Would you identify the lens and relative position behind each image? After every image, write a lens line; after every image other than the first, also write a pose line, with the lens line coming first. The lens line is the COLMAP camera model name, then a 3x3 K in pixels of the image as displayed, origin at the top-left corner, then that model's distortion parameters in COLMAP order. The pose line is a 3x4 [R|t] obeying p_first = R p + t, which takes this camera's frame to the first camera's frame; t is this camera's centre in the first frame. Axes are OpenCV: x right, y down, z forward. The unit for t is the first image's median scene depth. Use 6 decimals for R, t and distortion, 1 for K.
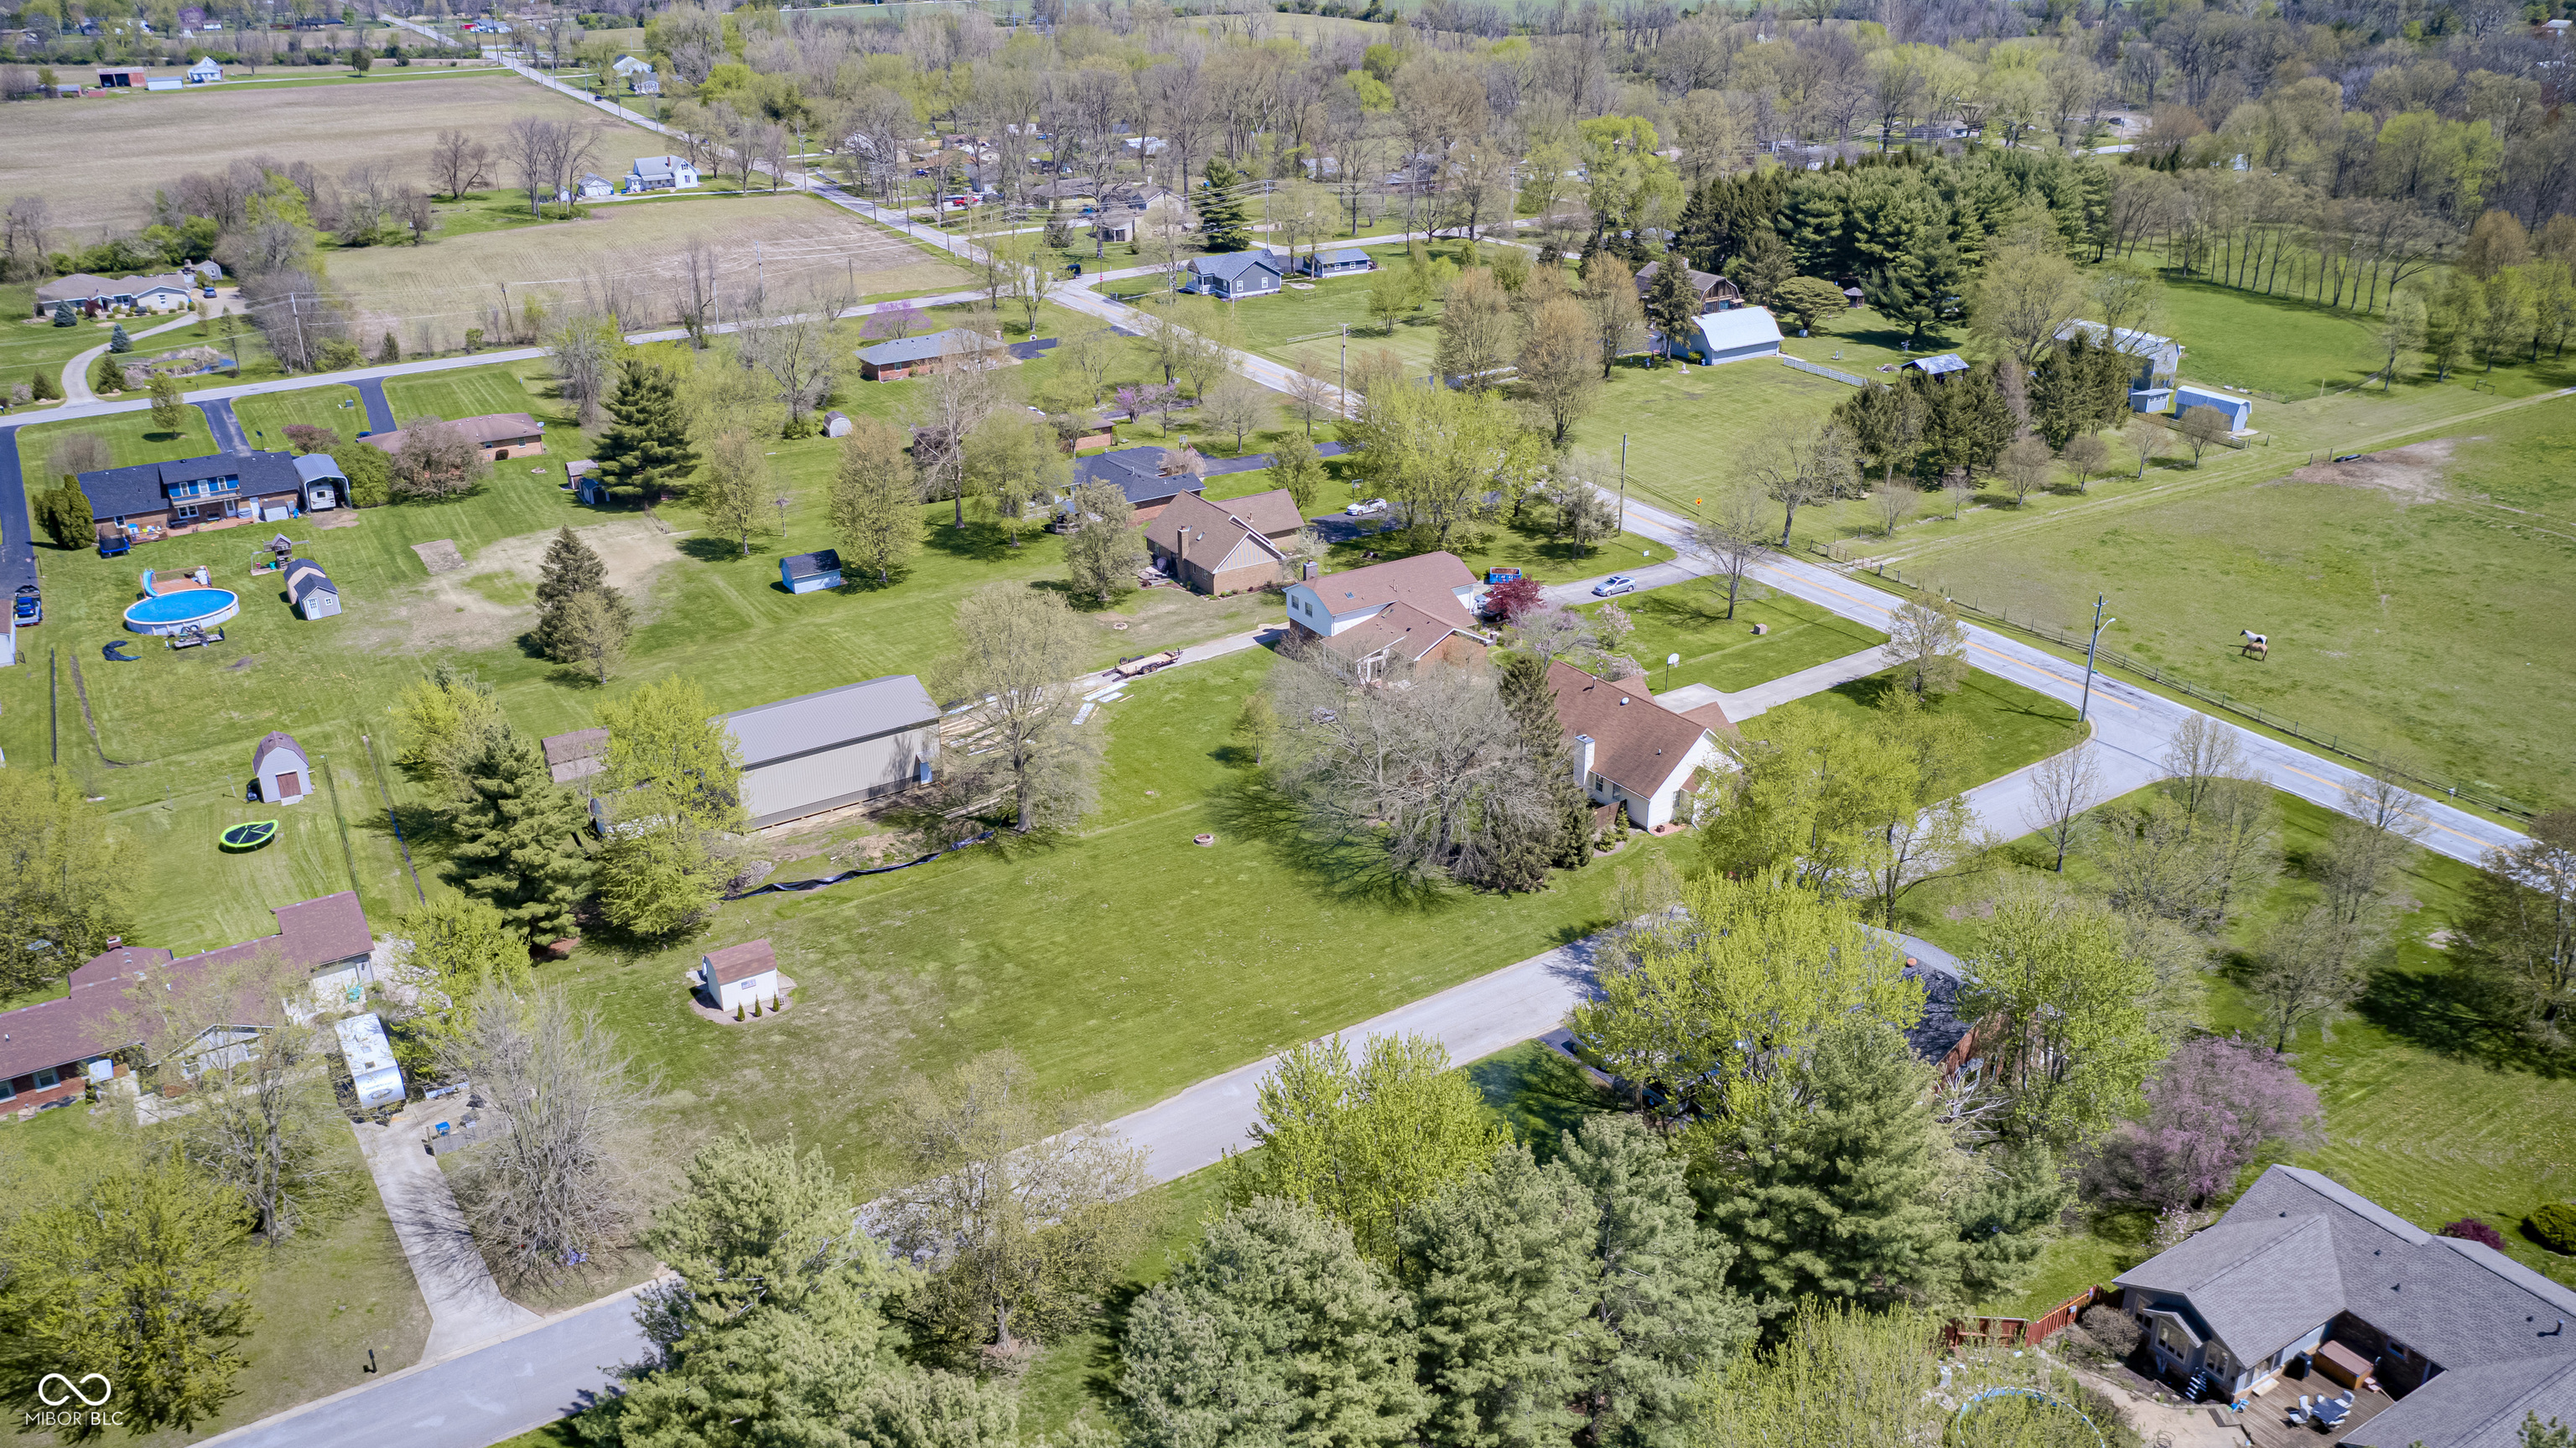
lens RADIAL K [[1982.6, 0, 1288.0], [0, 1982.6, 724.0], [0, 0, 1]] dist [-0.014327, 0.005454]
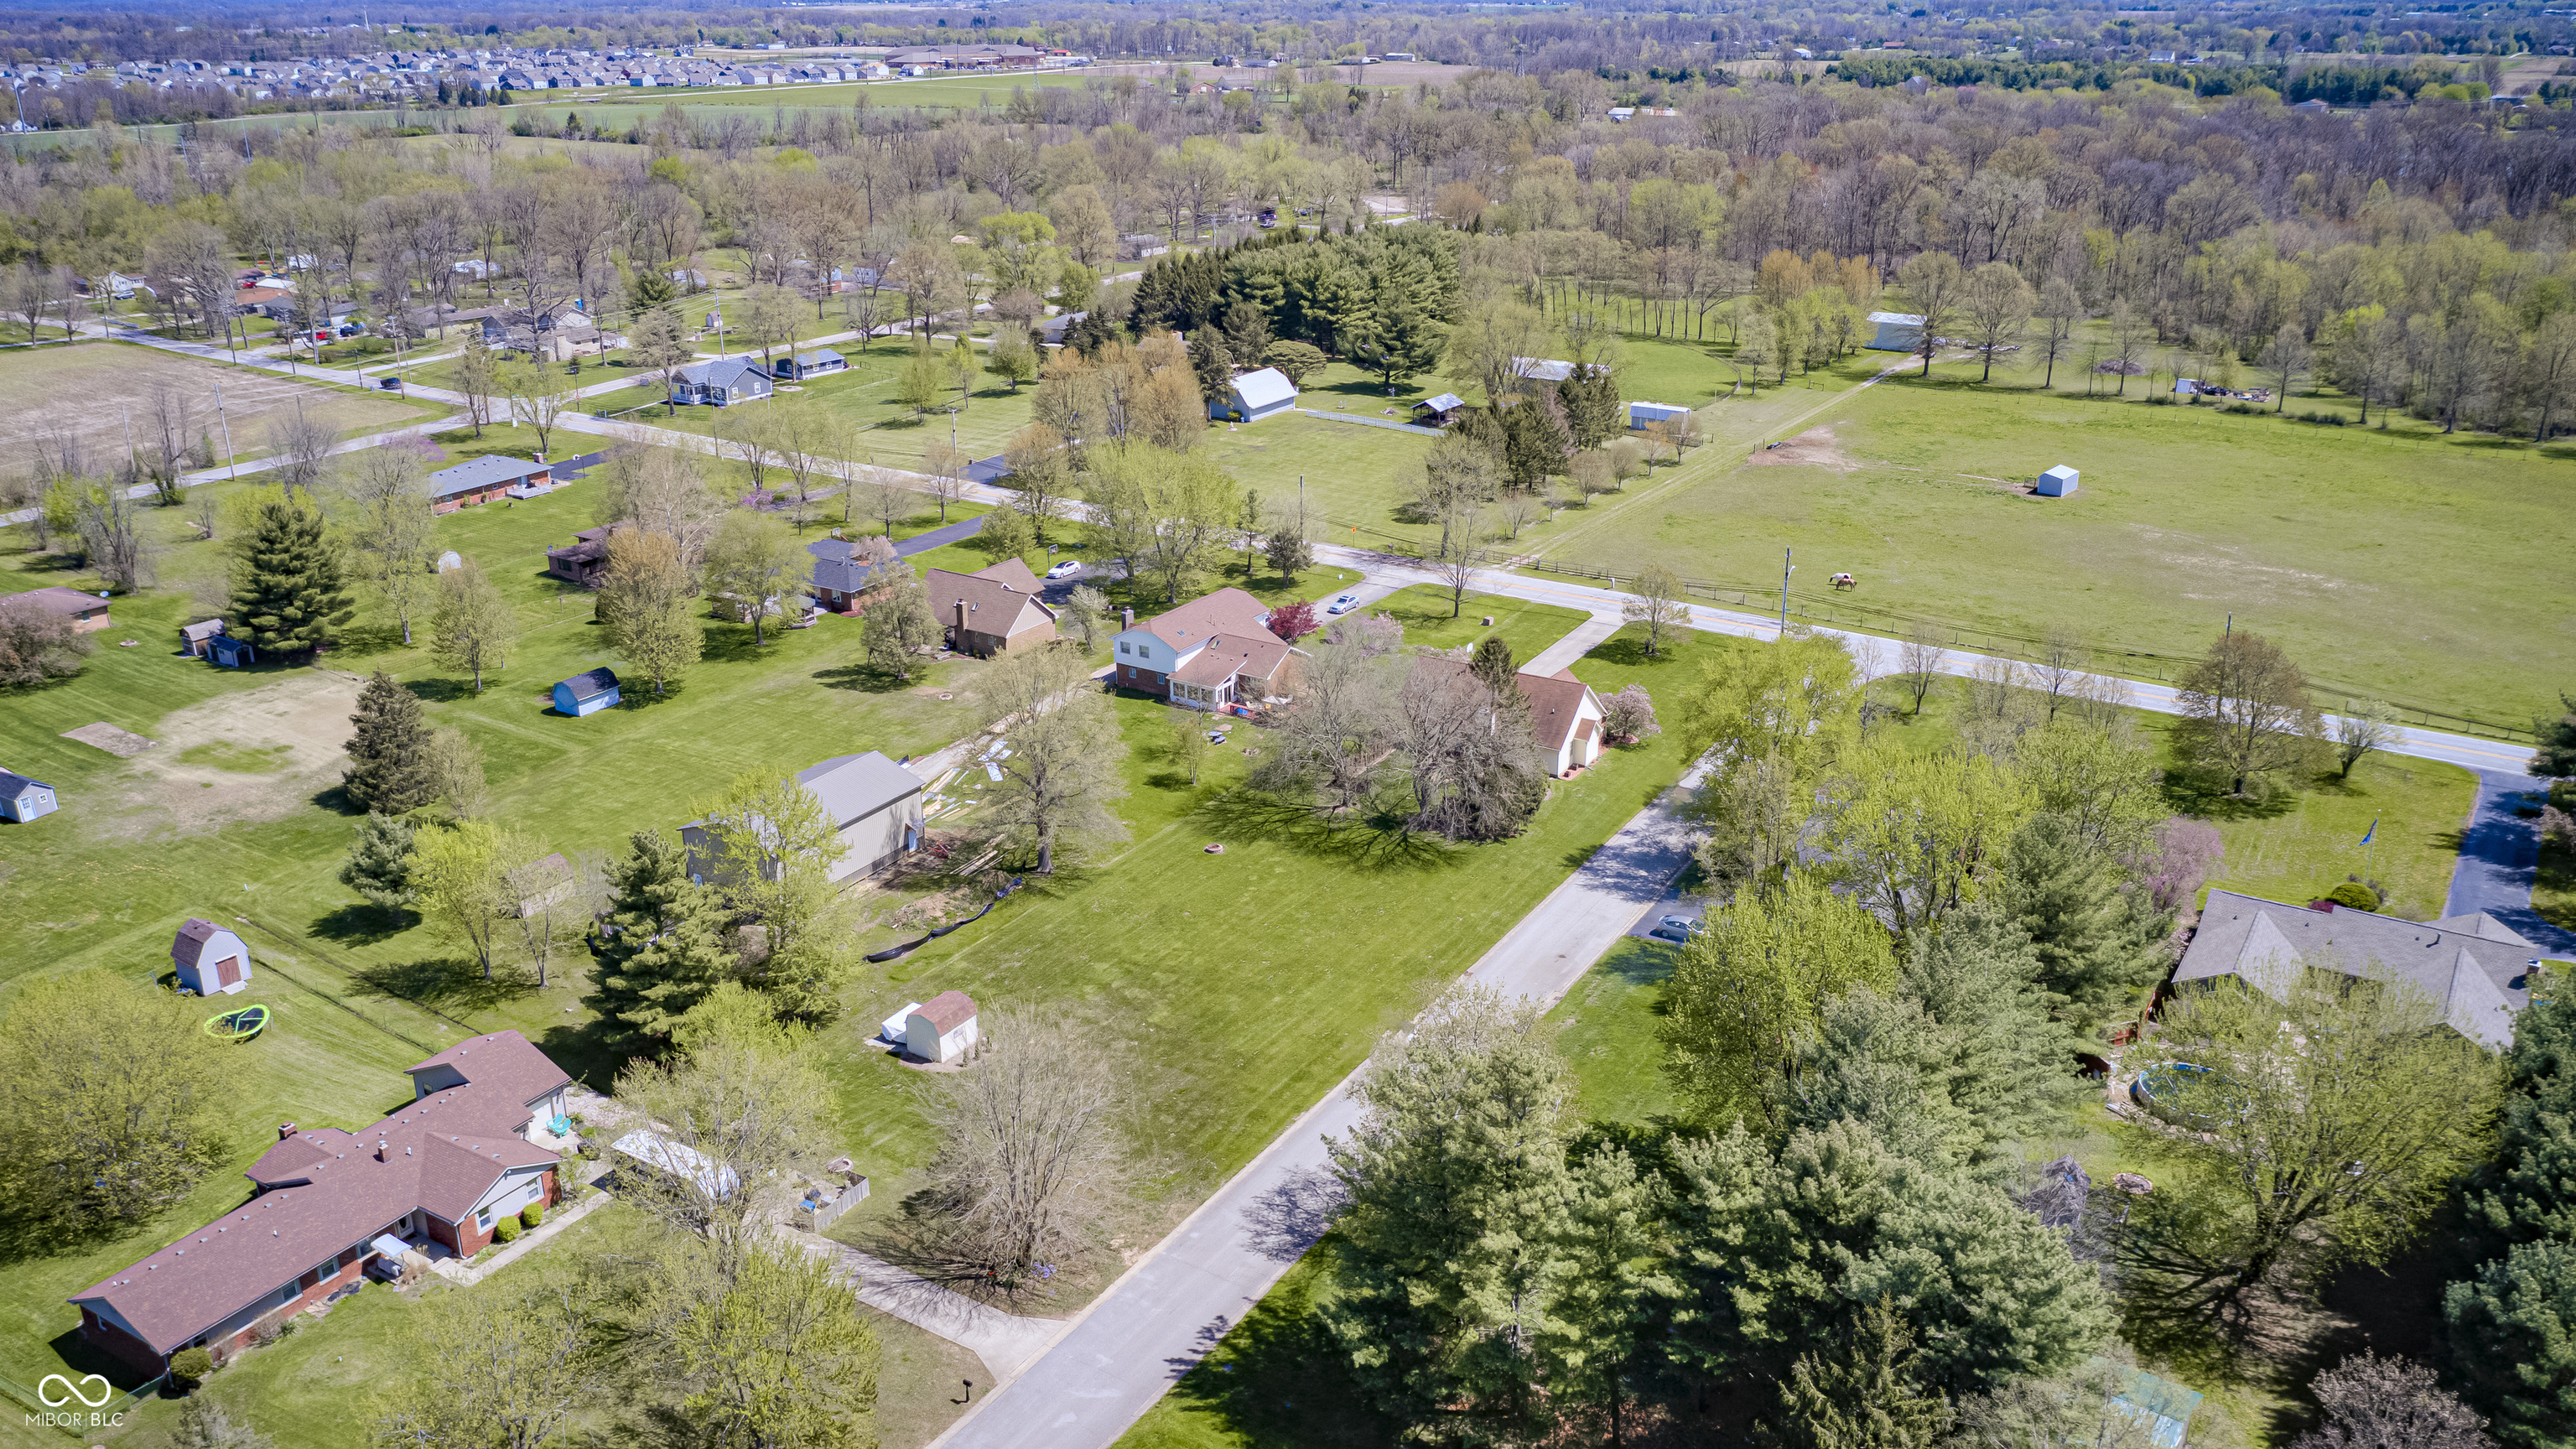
lens RADIAL K [[1982.7, 0, 1288.0], [0, 1982.7, 724.5], [0, 0, 1]] dist [-0.014327, 0.005454]
pose [[0.905451, -0.145471, 0.398743, -0.289496], [0.165627, 0.986053, -0.016363, 0.010138], [-0.390802, 0.080859, 0.916917, -0.018699]]
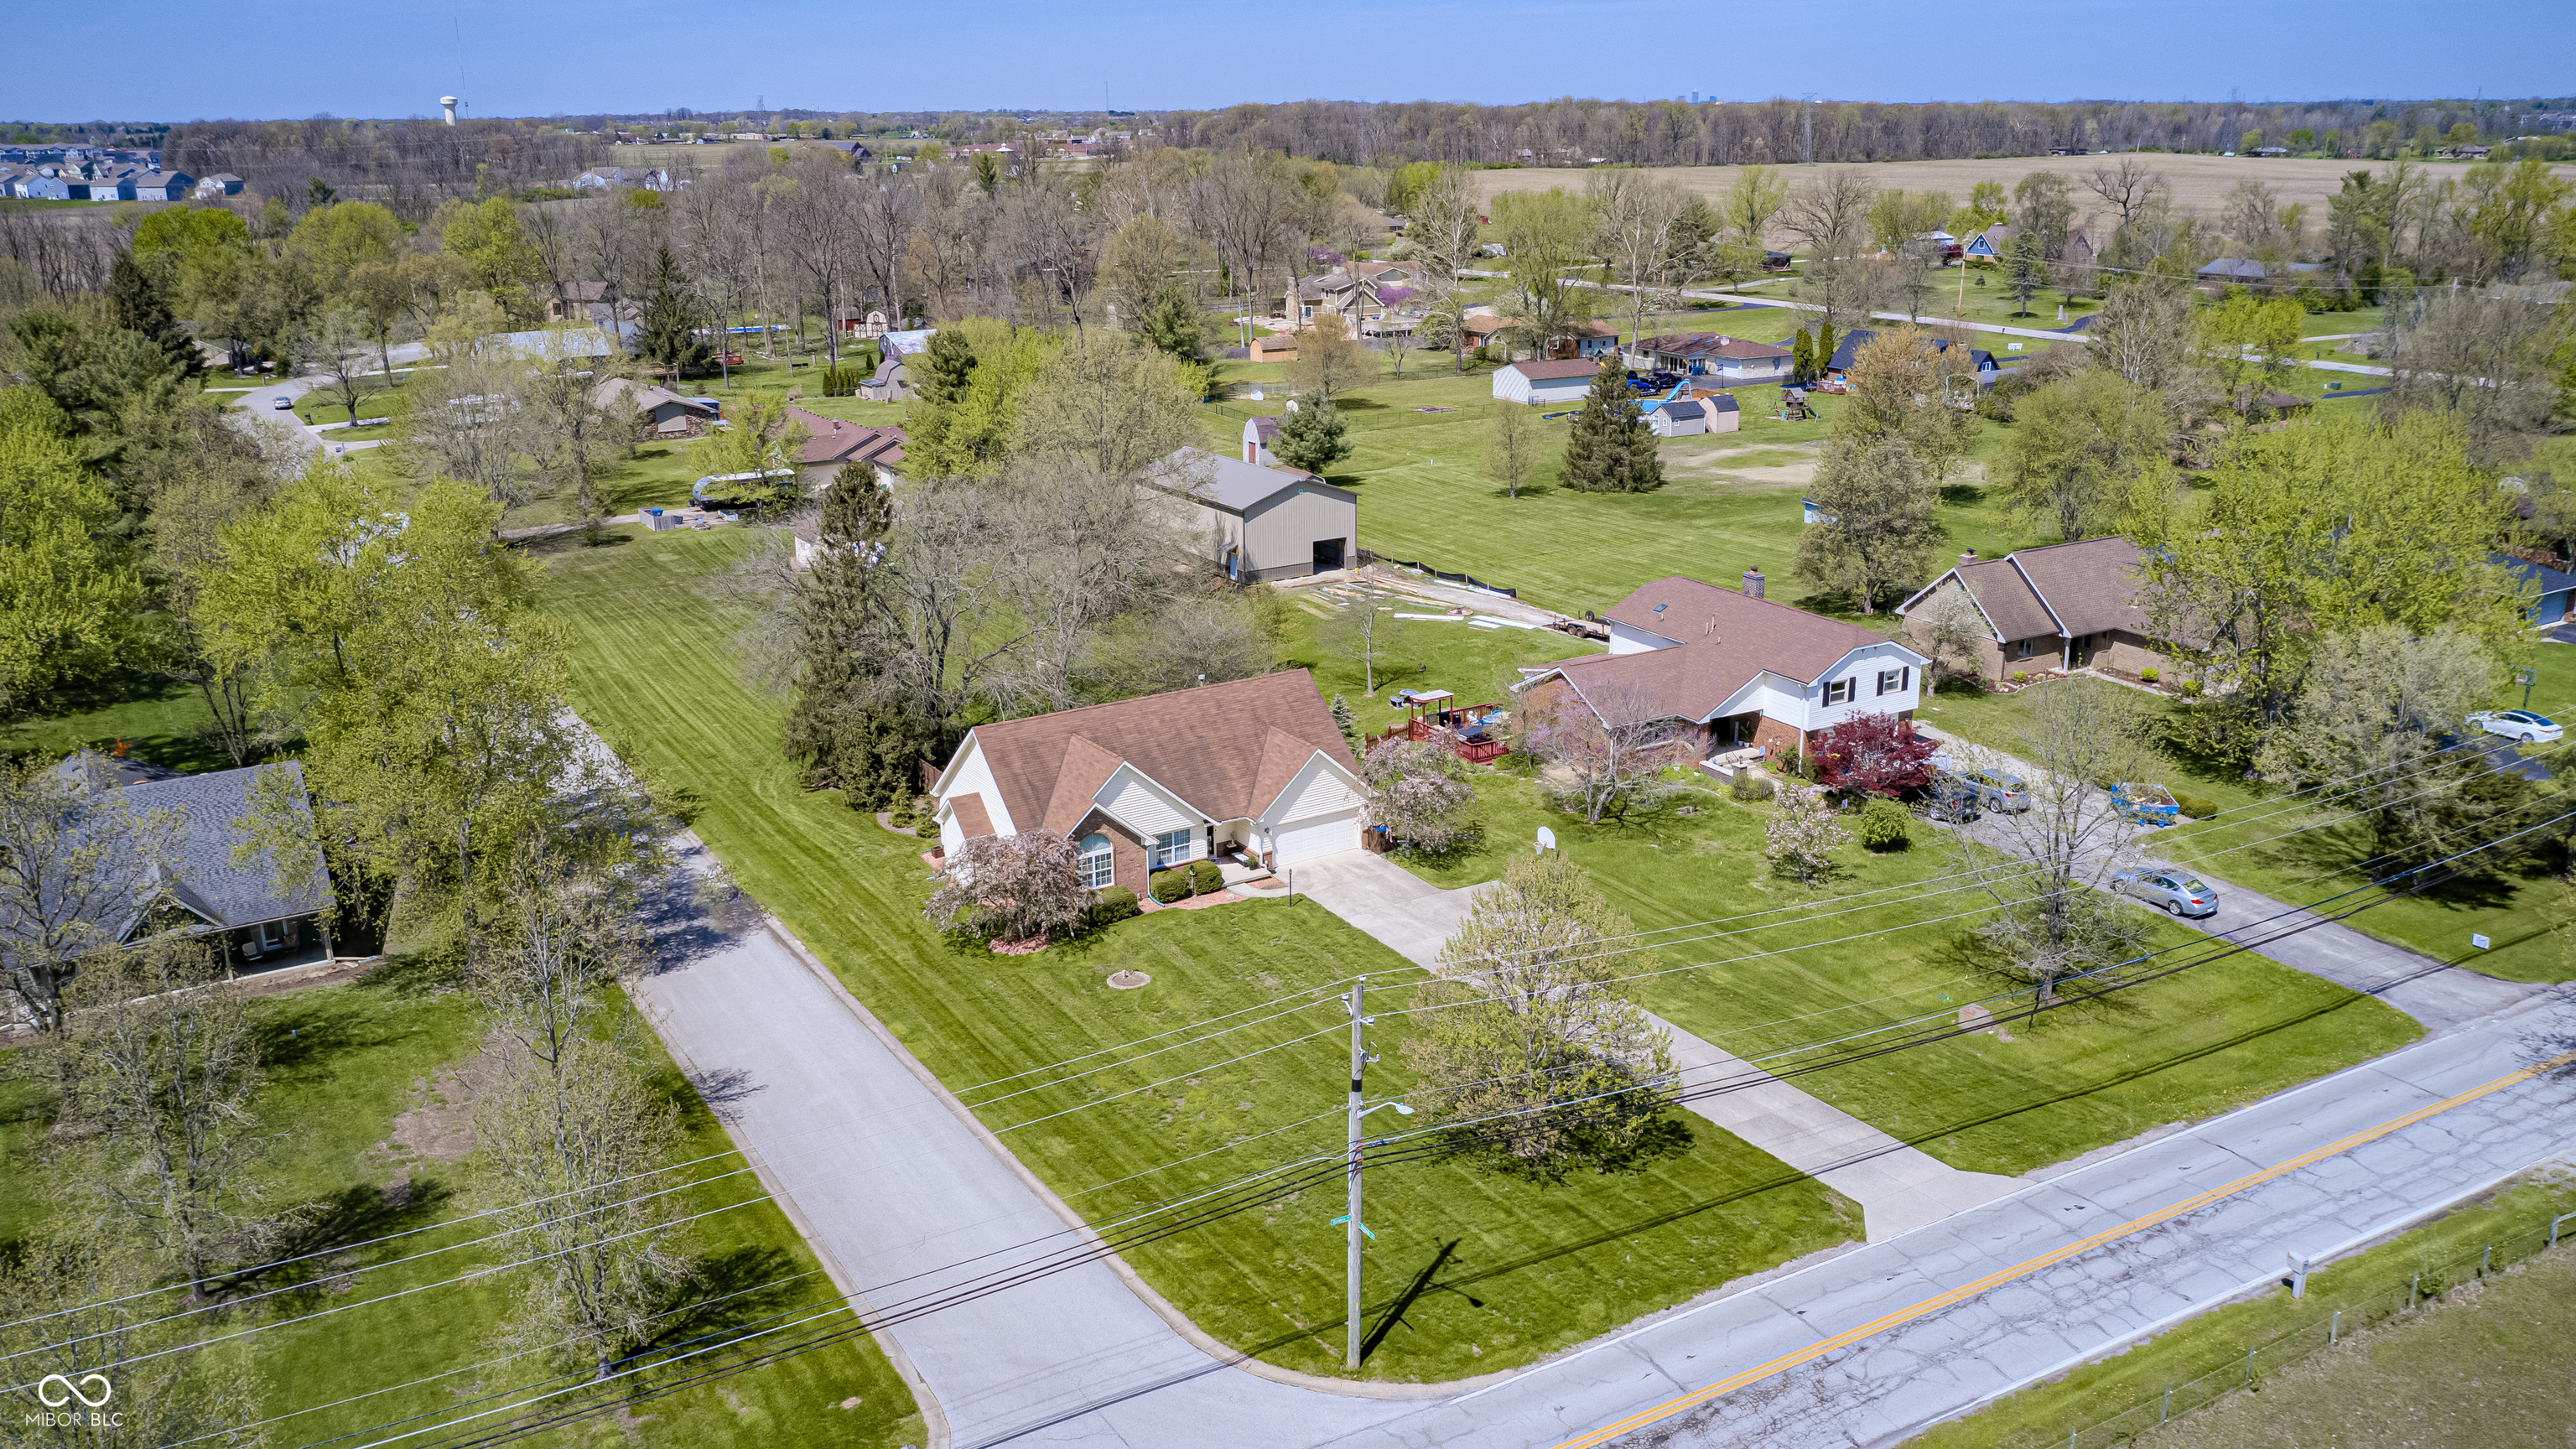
lens RADIAL K [[1982.7, 0, 1288.0], [0, 1982.7, 724.5], [0, 0, 1]] dist [-0.014327, 0.005454]
pose [[-0.032087, 0.307331, -0.951062, 0.502521], [-0.388075, 0.873065, 0.295220, -0.136141], [0.921069, 0.378556, 0.091253, 0.686167]]
